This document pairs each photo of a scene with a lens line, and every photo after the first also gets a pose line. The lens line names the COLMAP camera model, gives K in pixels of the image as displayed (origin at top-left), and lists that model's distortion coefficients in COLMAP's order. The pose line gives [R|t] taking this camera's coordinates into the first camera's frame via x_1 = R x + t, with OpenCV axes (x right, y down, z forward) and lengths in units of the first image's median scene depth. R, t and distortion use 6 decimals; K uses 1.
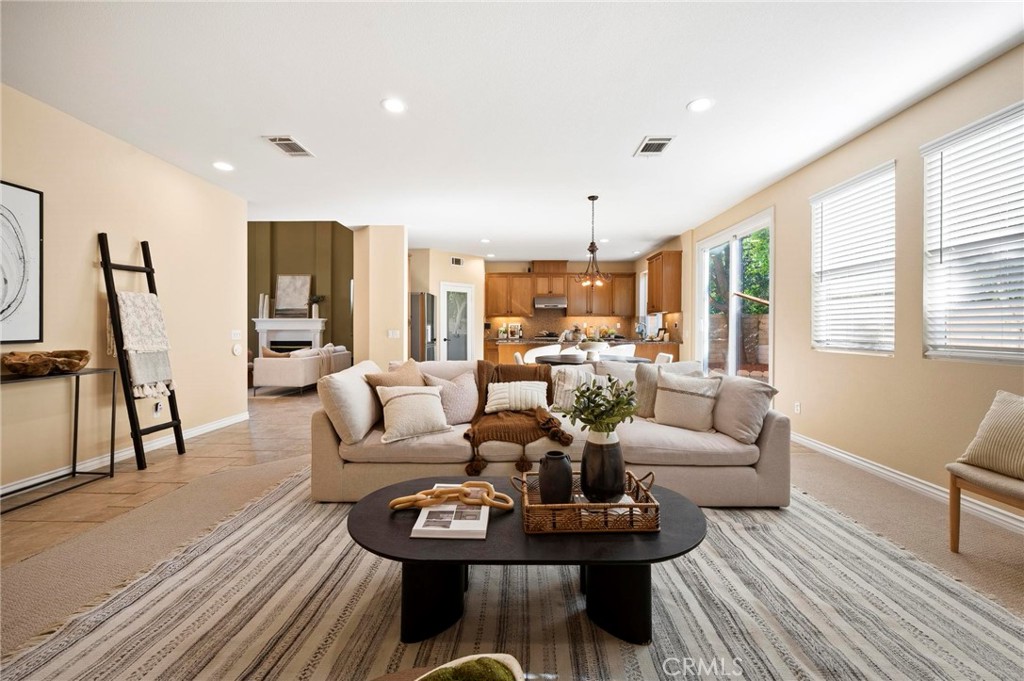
lens RADIAL K [[407.5, 0, 513.6], [0, 407.5, 333.7], [0, 0, 1]] dist [0.000607, 0.000040]
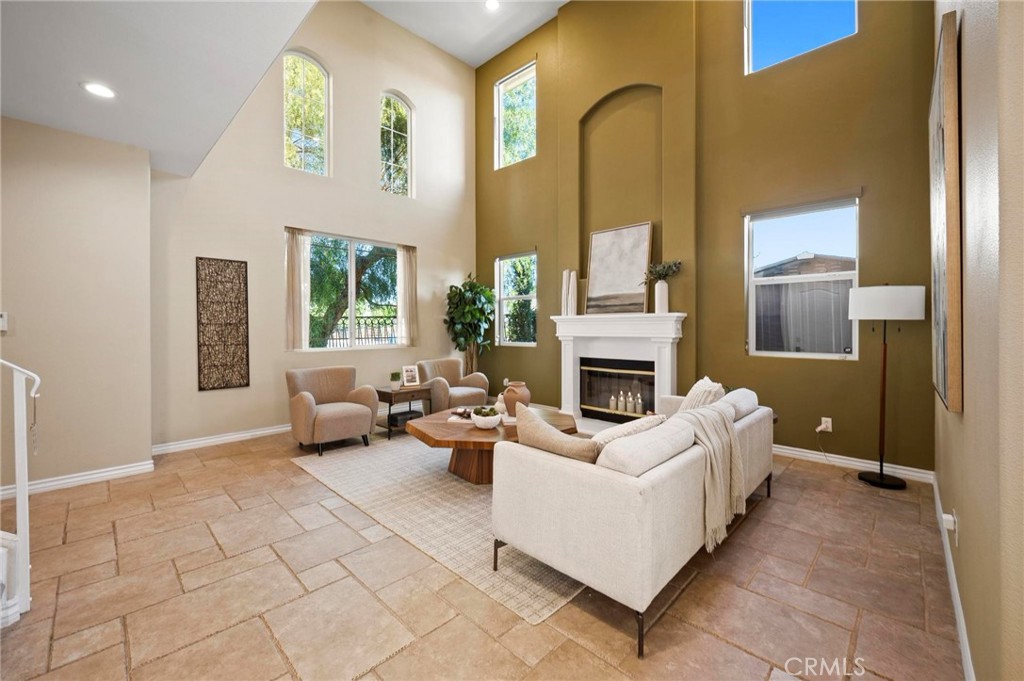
lens RADIAL K [[407.5, 0, 514.0], [0, 407.5, 330.8], [0, 0, 1]] dist [0.000607, 0.000040]
pose [[0.726667, 0.004171, -0.686977, -0.291811], [0.000649, 0.999977, 0.006757, -0.020845], [0.686989, -0.005356, 0.726648, 0.553719]]
